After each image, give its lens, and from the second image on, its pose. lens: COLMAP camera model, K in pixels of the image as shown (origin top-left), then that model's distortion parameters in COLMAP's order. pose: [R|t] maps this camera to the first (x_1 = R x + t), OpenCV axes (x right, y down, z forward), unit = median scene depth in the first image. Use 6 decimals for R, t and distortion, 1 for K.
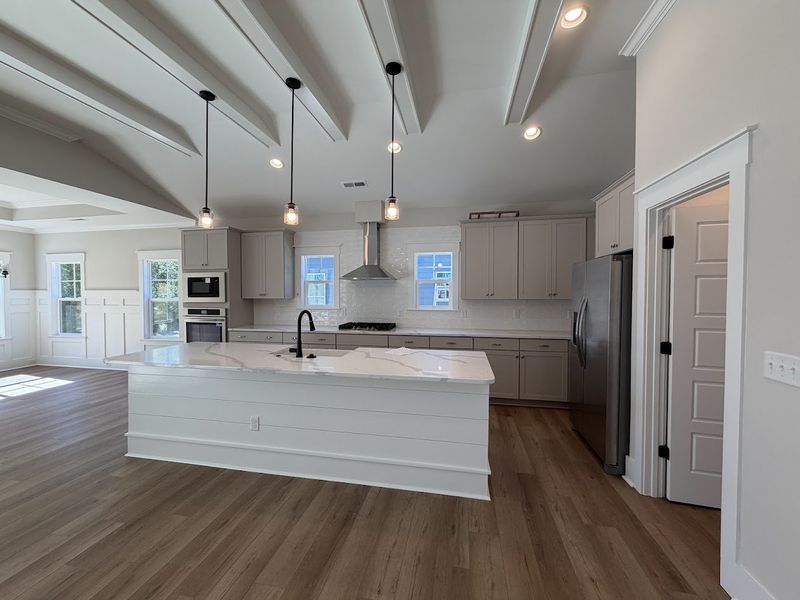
lens RADIAL K [[321.3, 0, 399.2], [0, 321.3, 301.5], [0, 0, 1]] dist [0.000129, 0.000385]
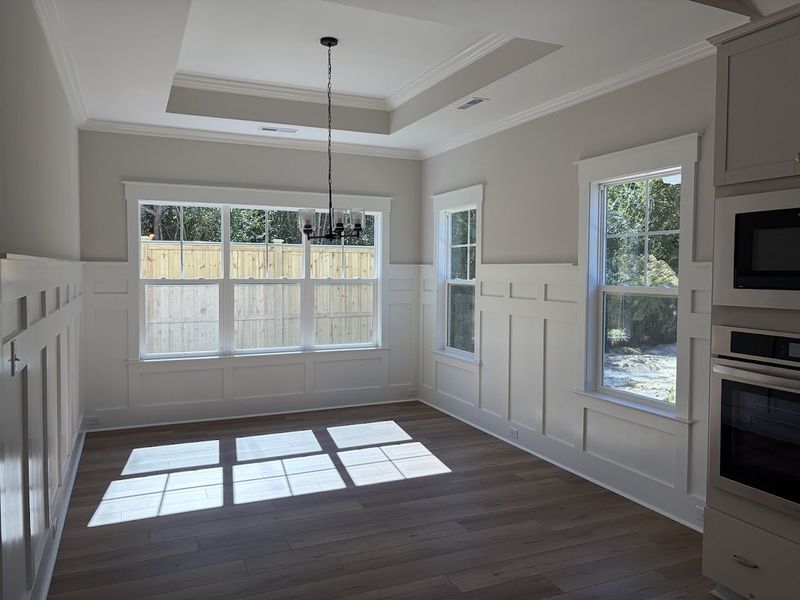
lens RADIAL K [[602.0, 0, 399.3], [0, 602.0, 298.7], [0, 0, 1]] dist [0.011195, -0.005785]
pose [[0.585242, 0.044624, -0.809630, -0.333589], [-0.028304, 0.999000, 0.034602, -0.010851], [0.810365, 0.002665, 0.585920, 0.386876]]
